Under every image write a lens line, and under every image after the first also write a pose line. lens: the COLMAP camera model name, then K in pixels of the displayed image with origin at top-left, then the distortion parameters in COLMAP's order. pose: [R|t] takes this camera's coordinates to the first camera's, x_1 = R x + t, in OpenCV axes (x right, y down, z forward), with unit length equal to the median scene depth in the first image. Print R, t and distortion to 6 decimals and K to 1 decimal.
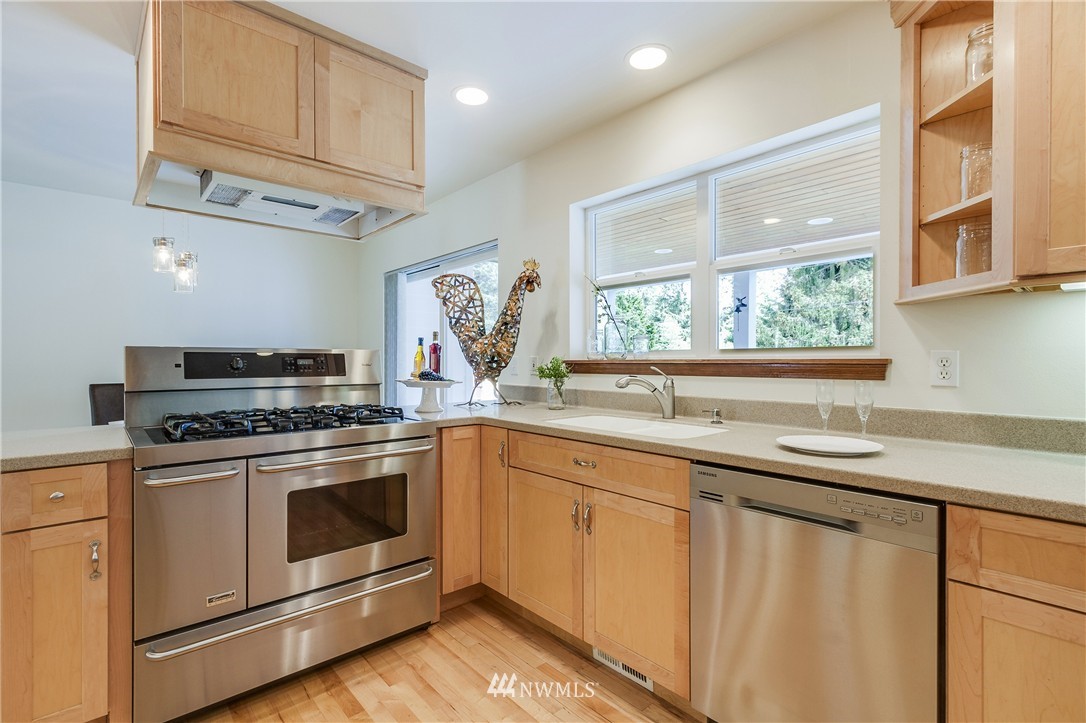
lens RADIAL K [[504.2, 0, 538.2], [0, 504.2, 365.2], [0, 0, 1]] dist [0.016429, -0.010512]
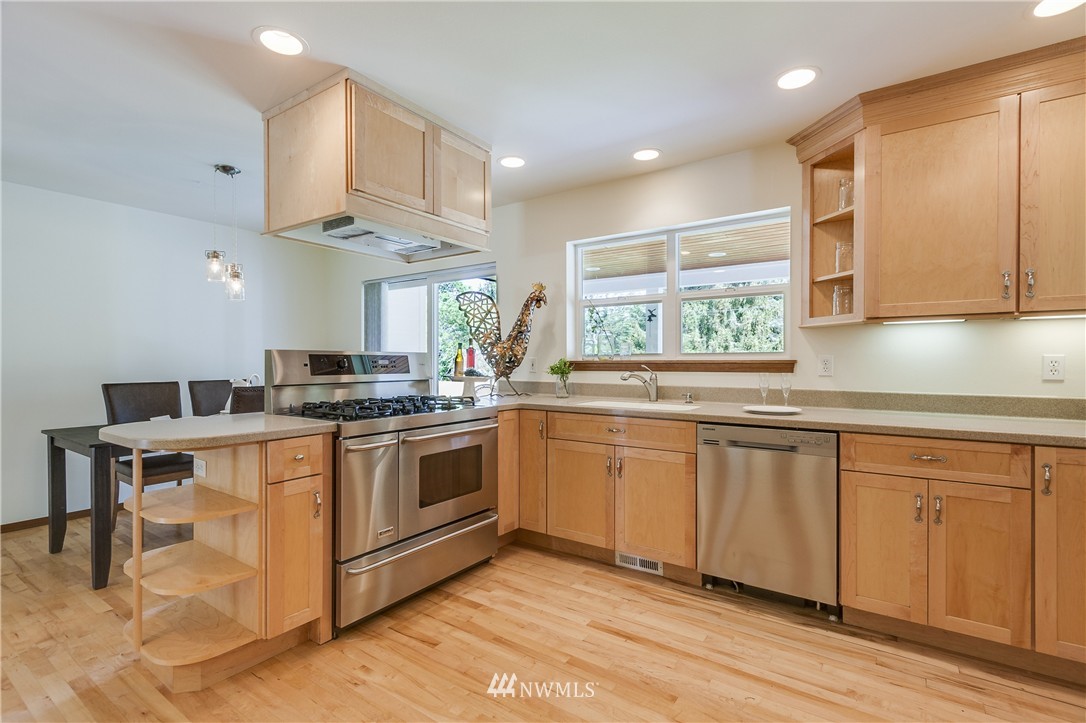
lens RADIAL K [[504.2, 0, 538.2], [0, 504.2, 365.2], [0, 0, 1]] dist [0.016429, -0.010512]
pose [[0.972527, -0.001701, 0.232785, -0.379730], [0.001954, 0.999998, -0.000859, 0.003081], [-0.232783, 0.001291, 0.972528, -0.310305]]
